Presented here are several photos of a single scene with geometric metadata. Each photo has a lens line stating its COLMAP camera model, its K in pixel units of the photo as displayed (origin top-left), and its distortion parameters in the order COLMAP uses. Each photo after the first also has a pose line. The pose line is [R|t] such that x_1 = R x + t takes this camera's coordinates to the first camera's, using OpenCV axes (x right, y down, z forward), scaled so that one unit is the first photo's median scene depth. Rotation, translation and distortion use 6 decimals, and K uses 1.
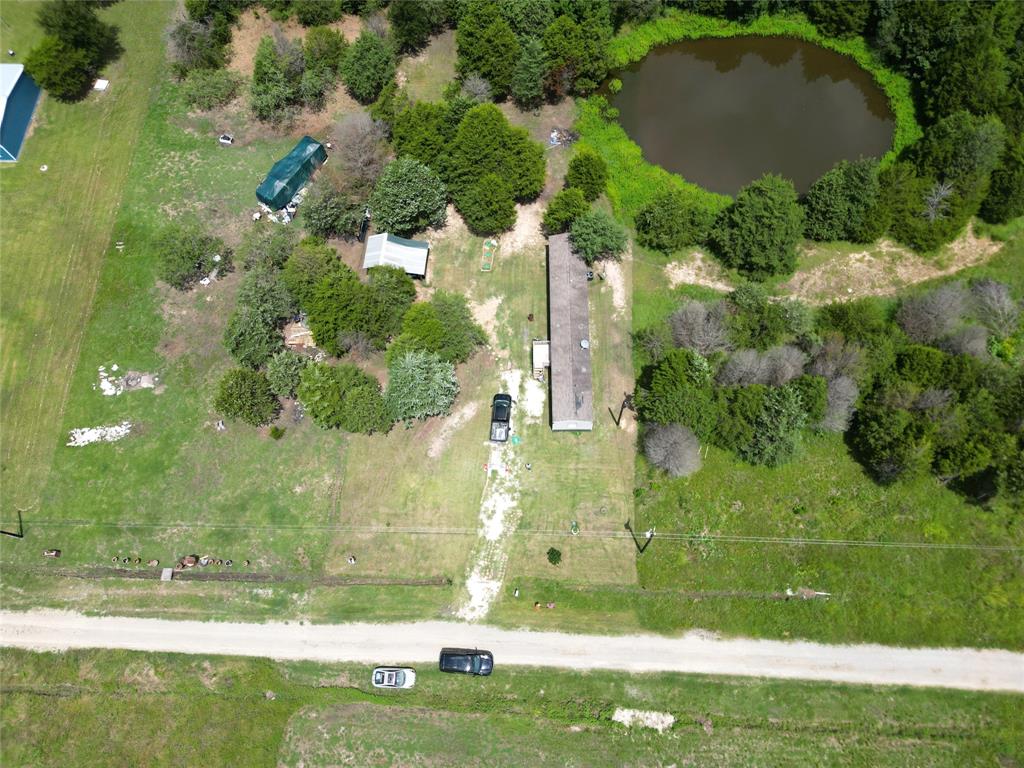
lens RADIAL K [[717.4, 0, 514.6], [0, 717.4, 387.5], [0, 0, 1]] dist [0.052999, -0.033429]
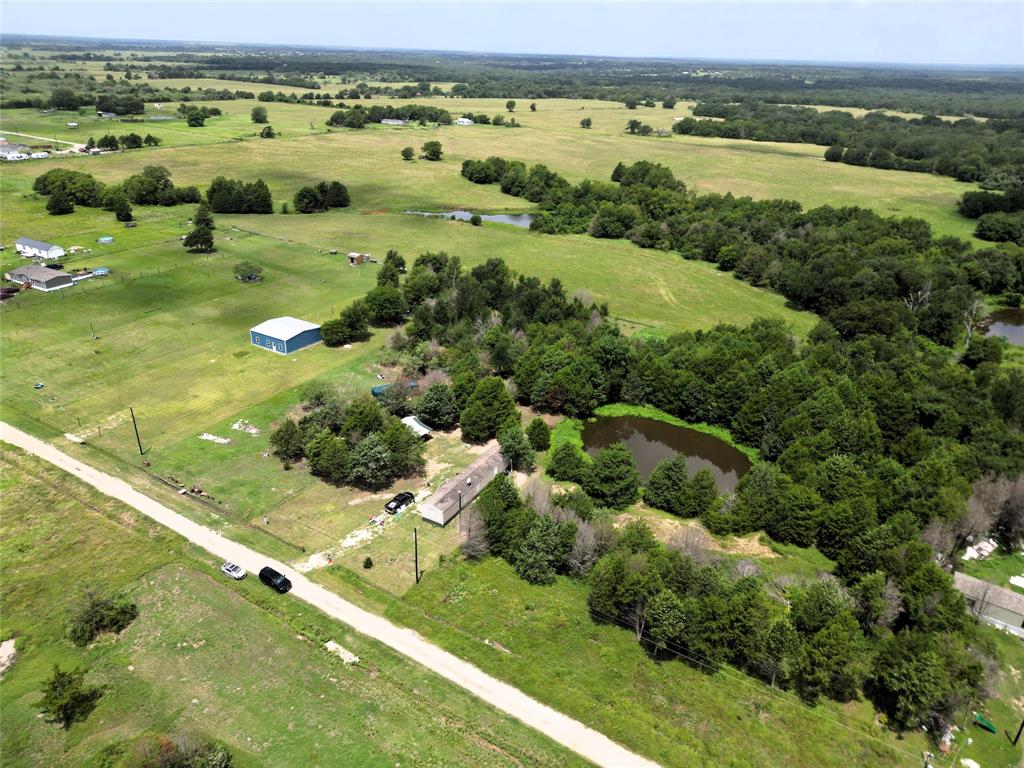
lens RADIAL K [[717.4, 0, 510.4], [0, 717.4, 388.1], [0, 0, 1]] dist [0.052999, -0.033429]
pose [[0.865360, 0.273117, -0.420189, 0.733922], [-0.485096, 0.667018, -0.565481, 0.608322], [0.125830, 0.693177, 0.709699, -0.232074]]
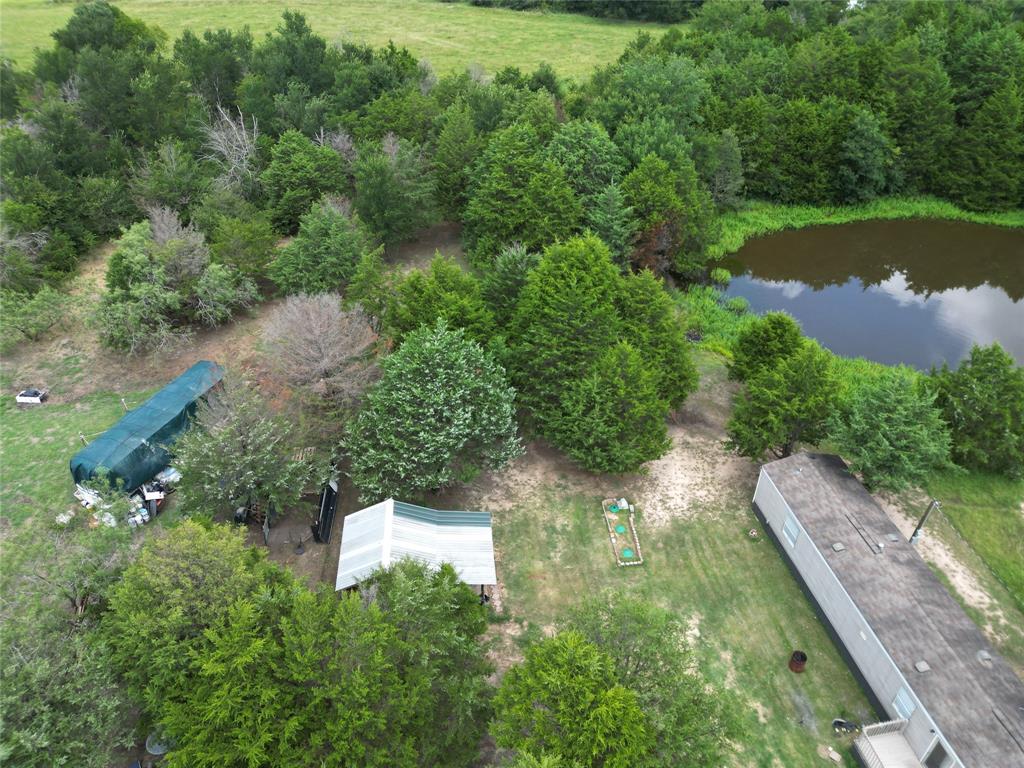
lens RADIAL K [[717.4, 0, 515.6], [0, 717.4, 381.1], [0, 0, 1]] dist [0.052999, -0.033429]
pose [[0.982796, -0.077886, 0.167469, -0.176838], [0.154350, 0.844315, -0.513135, -0.048734], [-0.101431, 0.530156, 0.841811, 0.623492]]
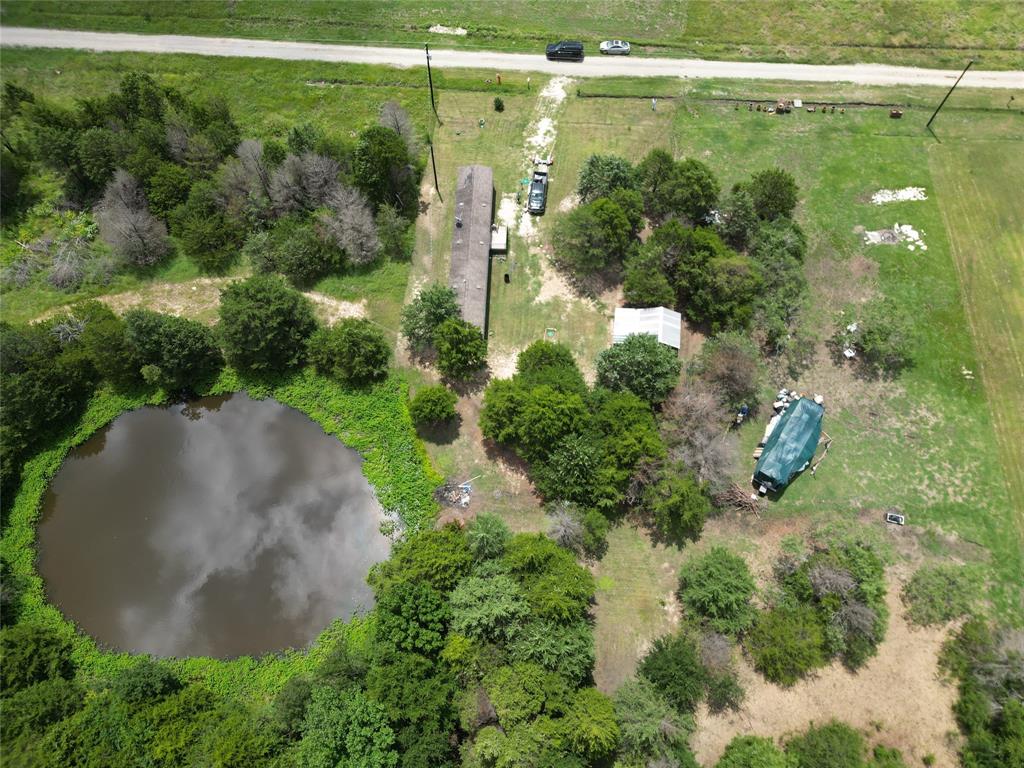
lens RADIAL K [[717.4, 0, 512.8], [0, 717.4, 387.6], [0, 0, 1]] dist [0.052999, -0.033429]
pose [[-0.997969, -0.011414, 0.062678, -0.051602], [0.053911, -0.675540, 0.735350, -0.959860], [0.033948, 0.737235, 0.674783, 0.431638]]
